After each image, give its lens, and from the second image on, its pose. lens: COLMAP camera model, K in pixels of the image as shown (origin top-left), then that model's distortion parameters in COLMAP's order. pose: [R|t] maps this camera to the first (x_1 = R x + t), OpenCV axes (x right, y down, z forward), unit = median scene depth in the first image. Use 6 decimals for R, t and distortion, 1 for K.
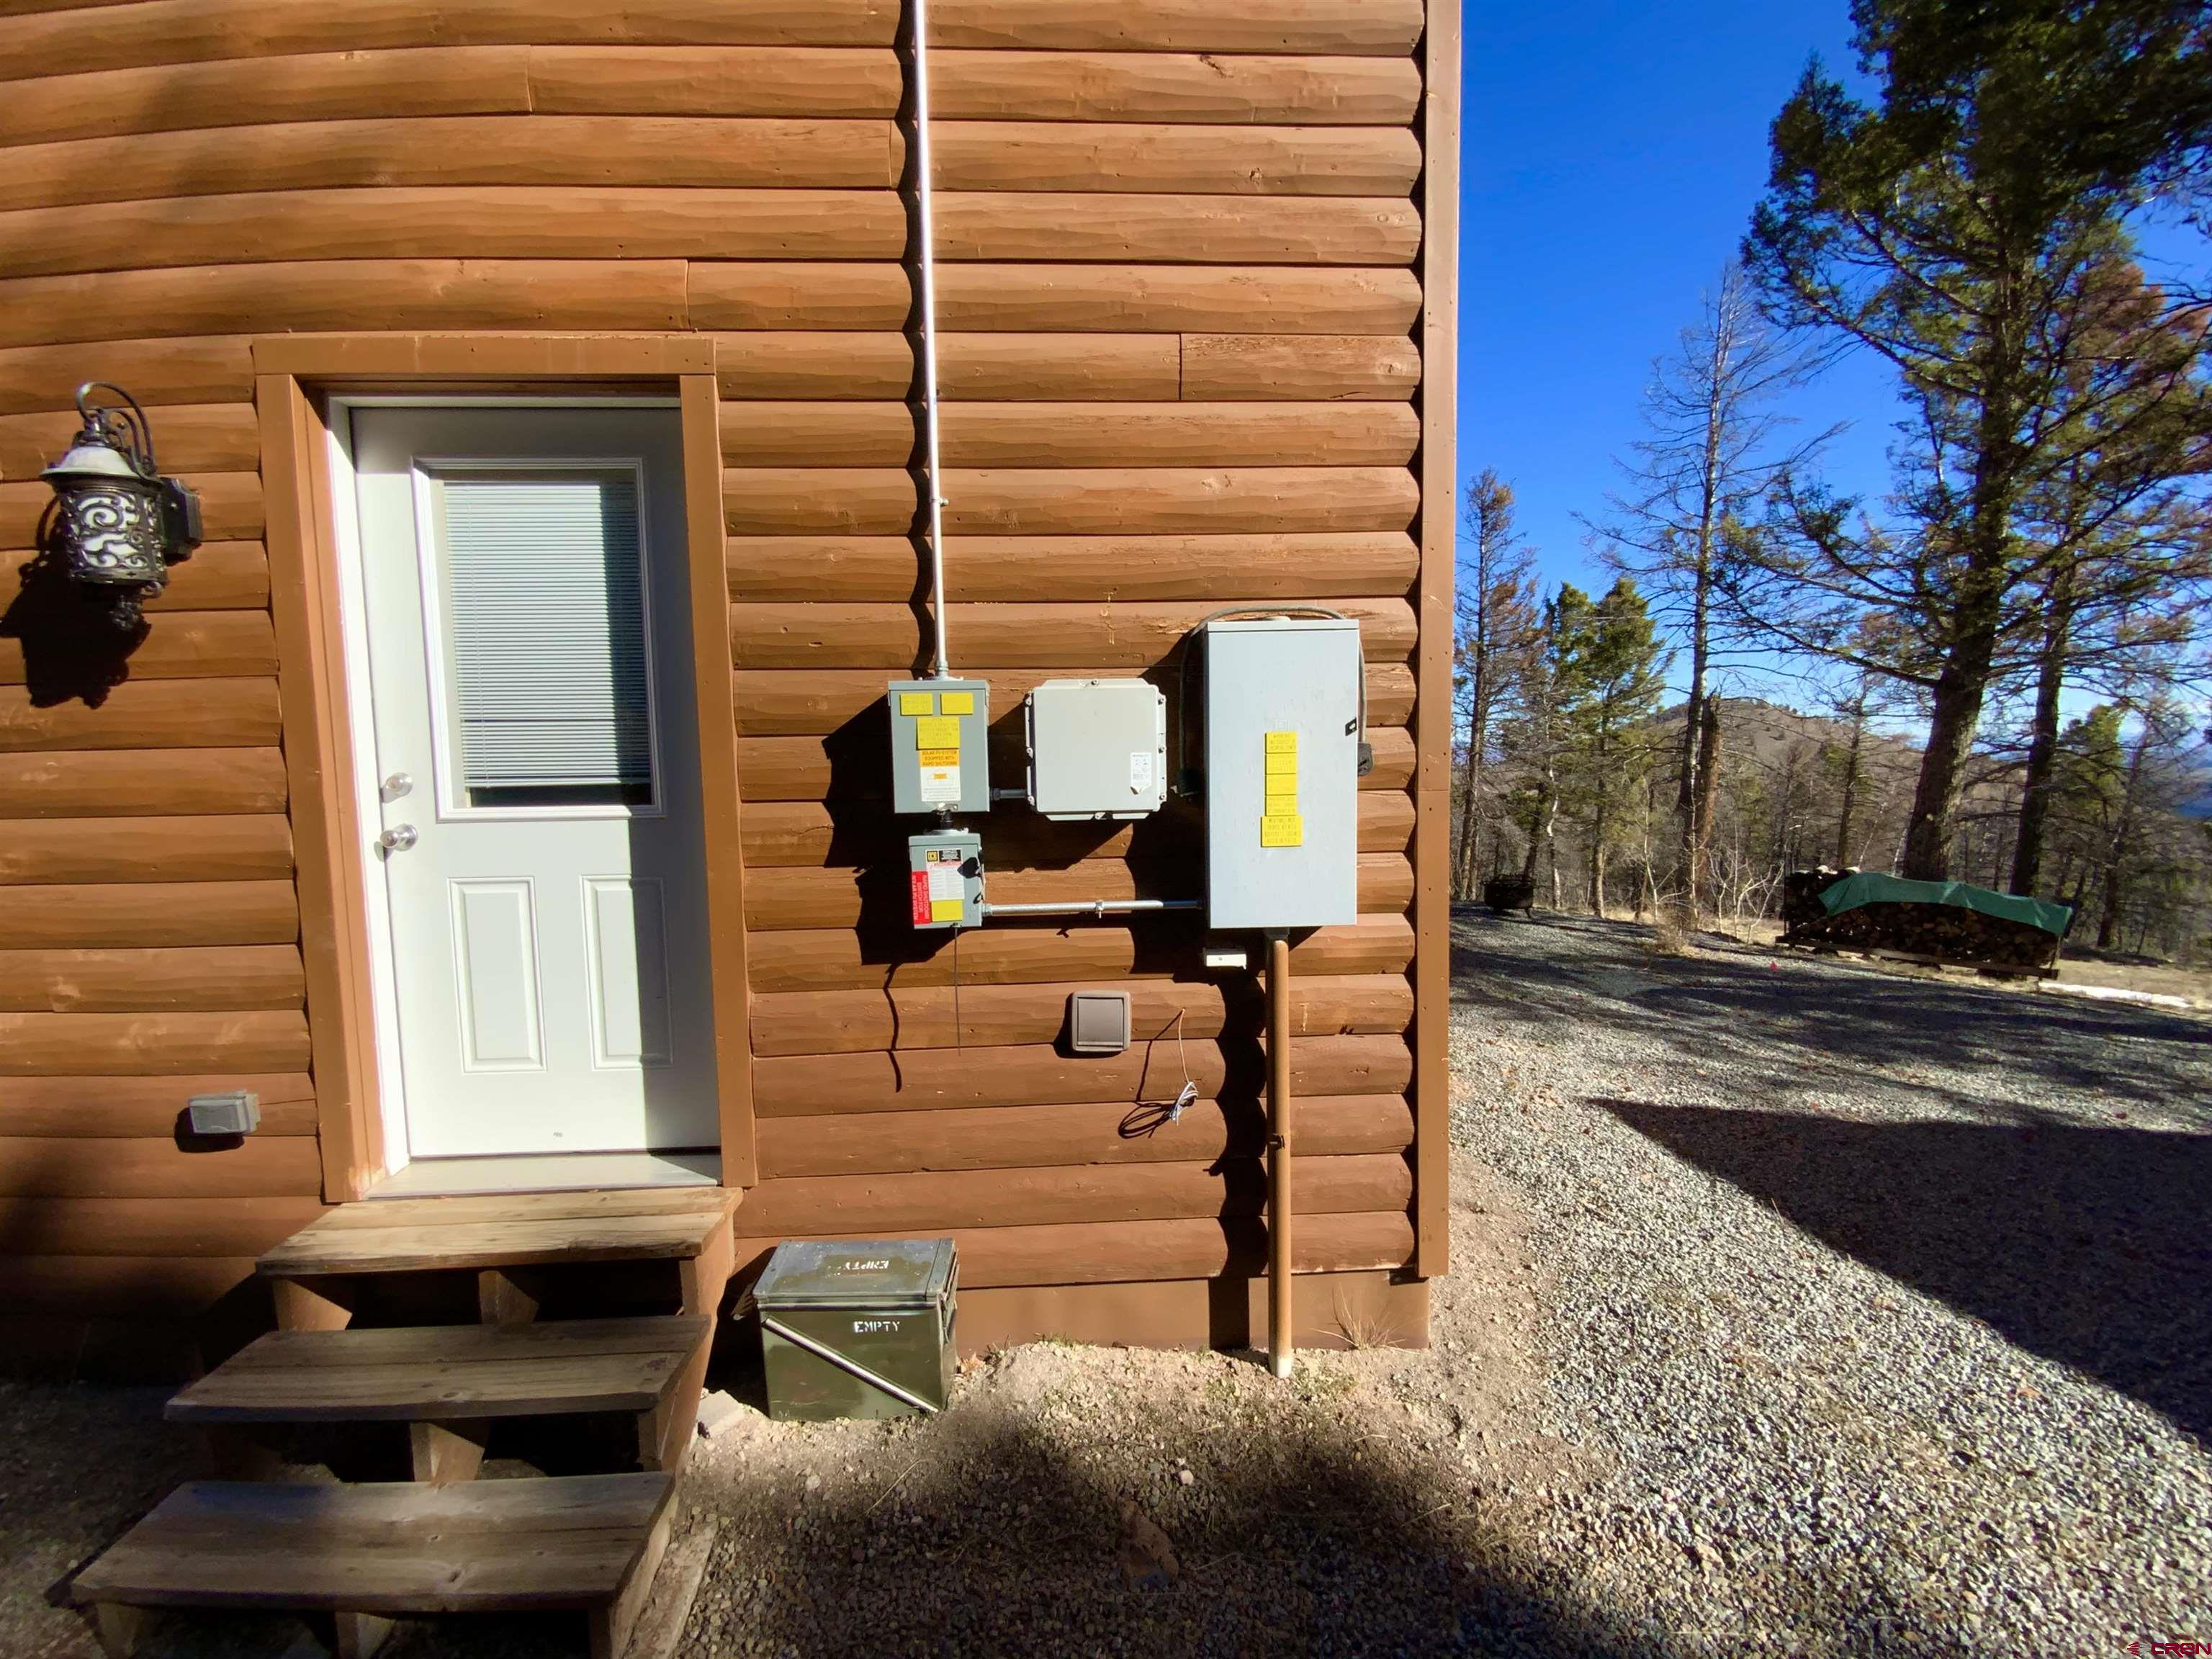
lens RADIAL K [[894.5, 0, 1109.4], [0, 894.5, 833.5], [0, 0, 1]] dist [-0.003778, -0.000223]
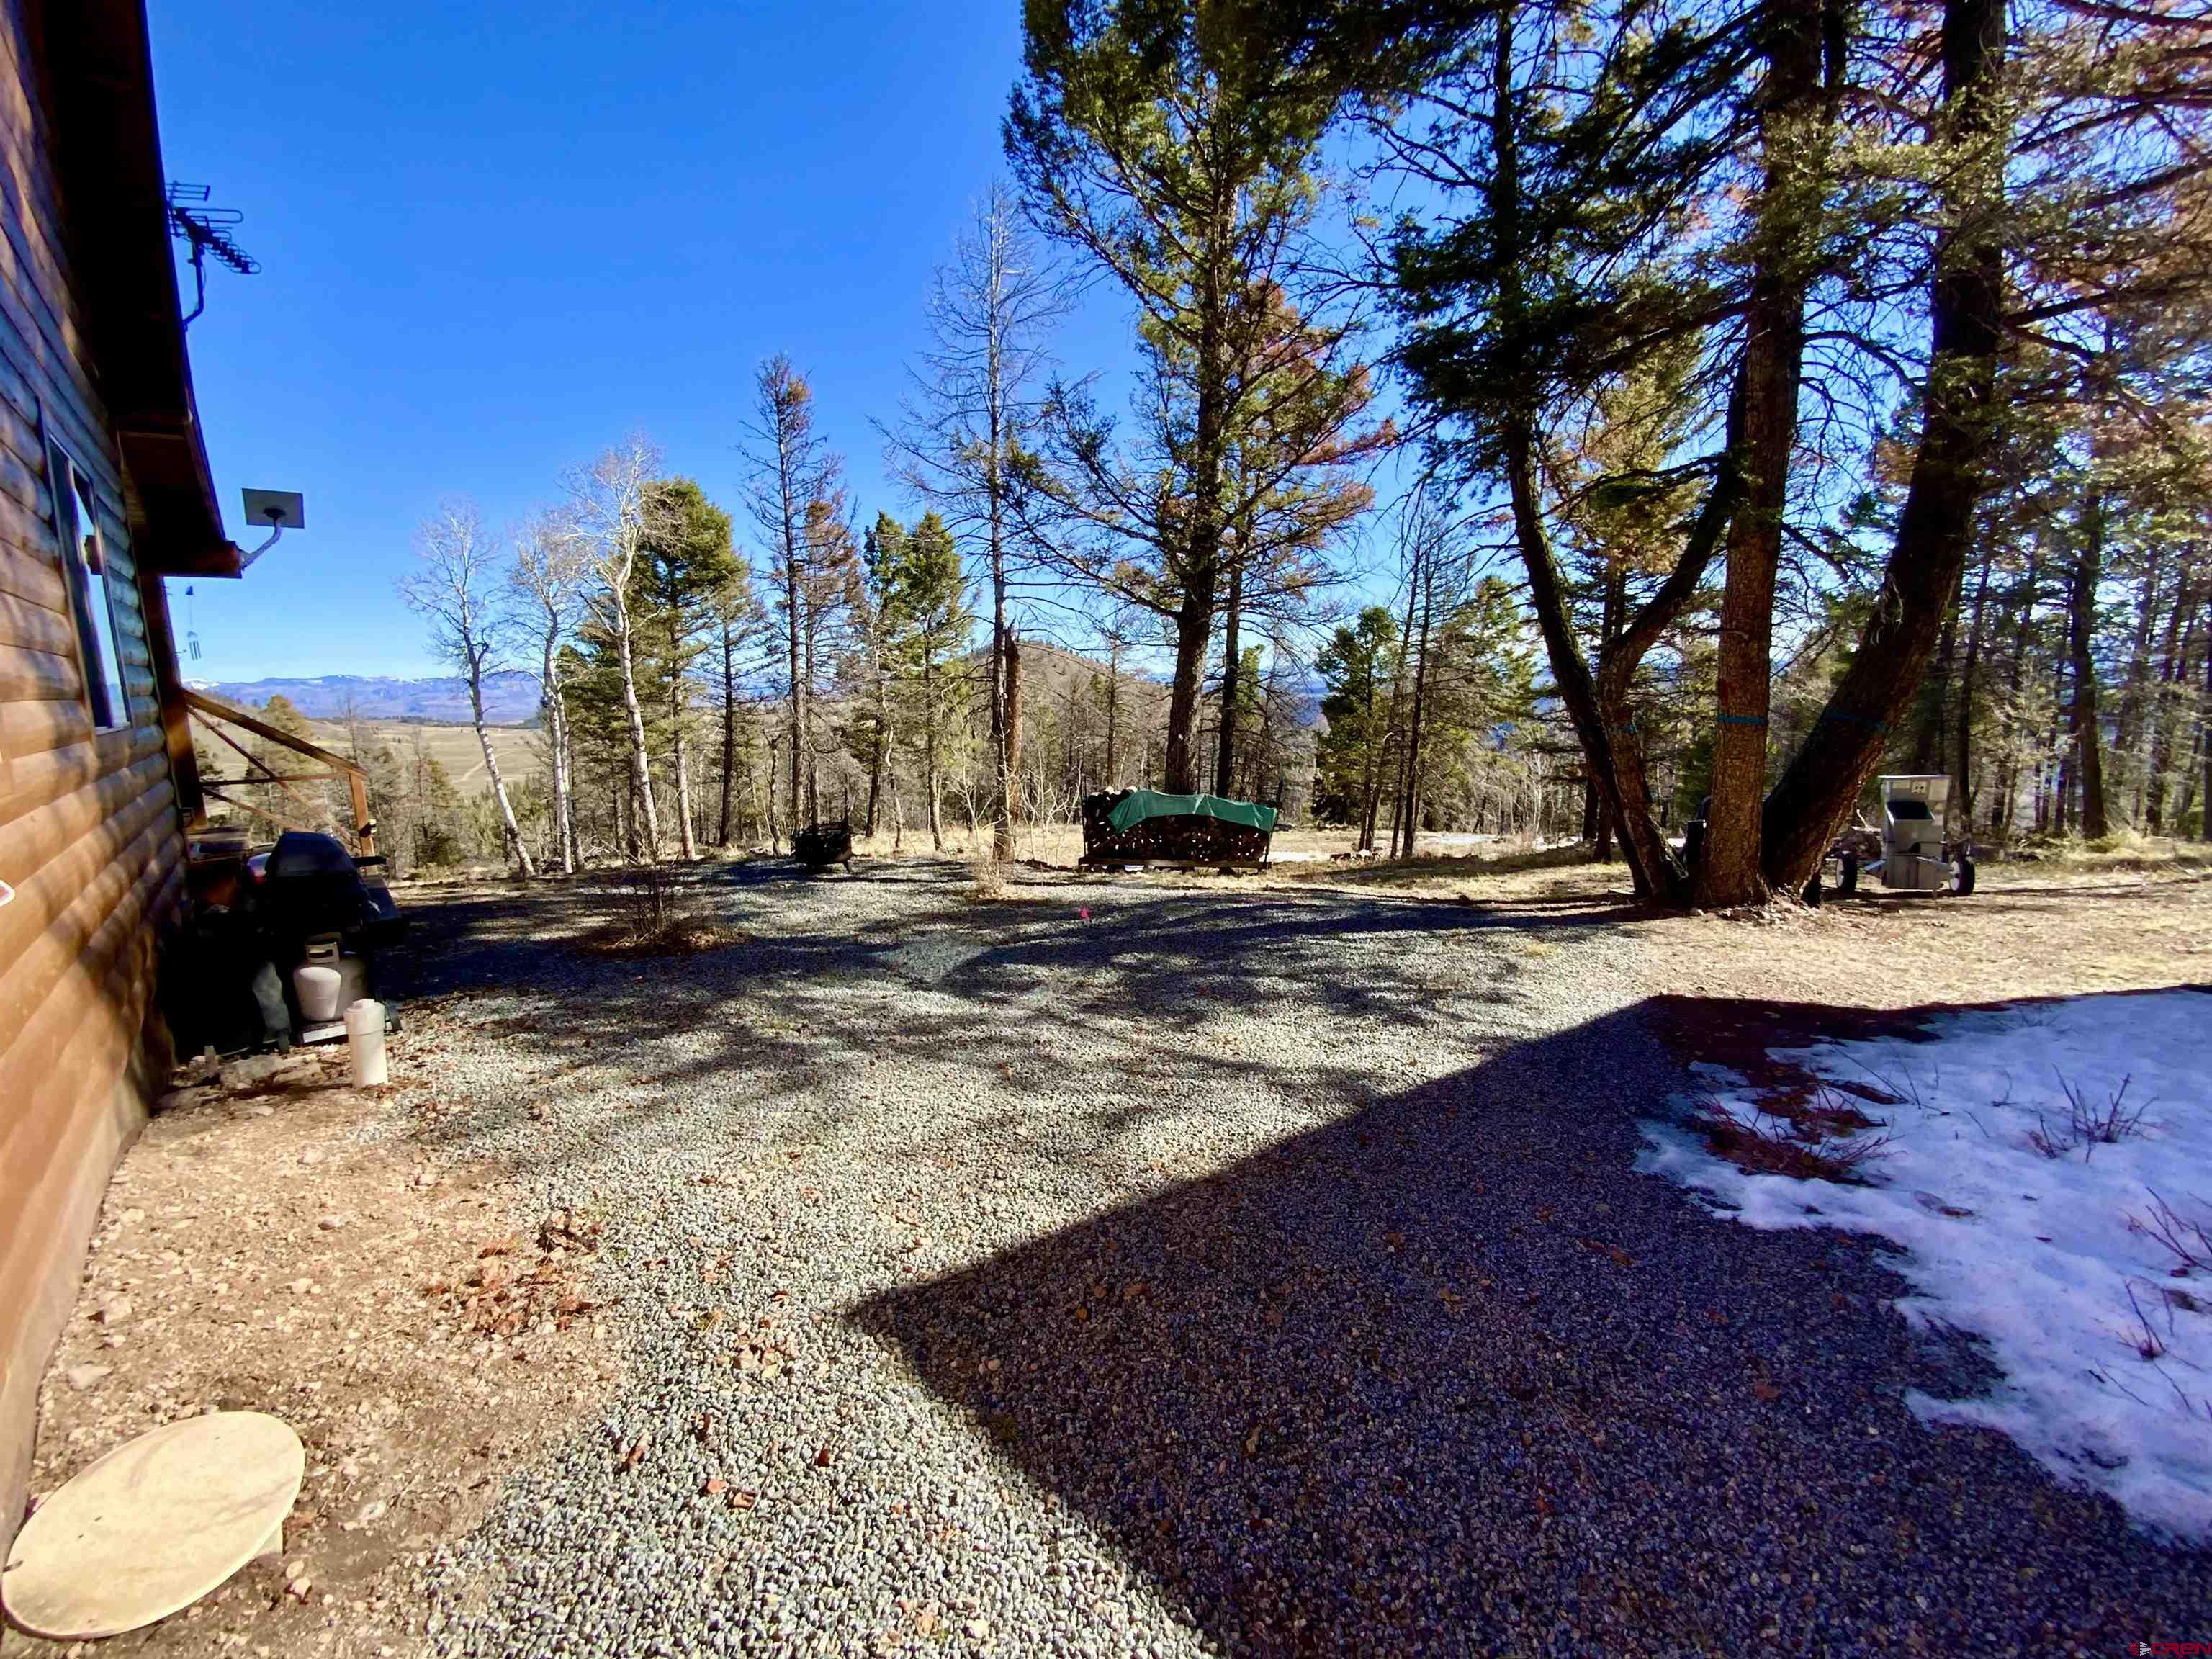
lens RADIAL K [[898.3, 0, 1101.6], [0, 898.3, 827.0], [0, 0, 1]] dist [0.044648, -0.029065]
pose [[0.775123, -0.101573, 0.623592, 0.122085], [0.060586, 0.994394, 0.086663, -0.009361], [-0.628898, -0.029393, 0.776932, 0.174595]]
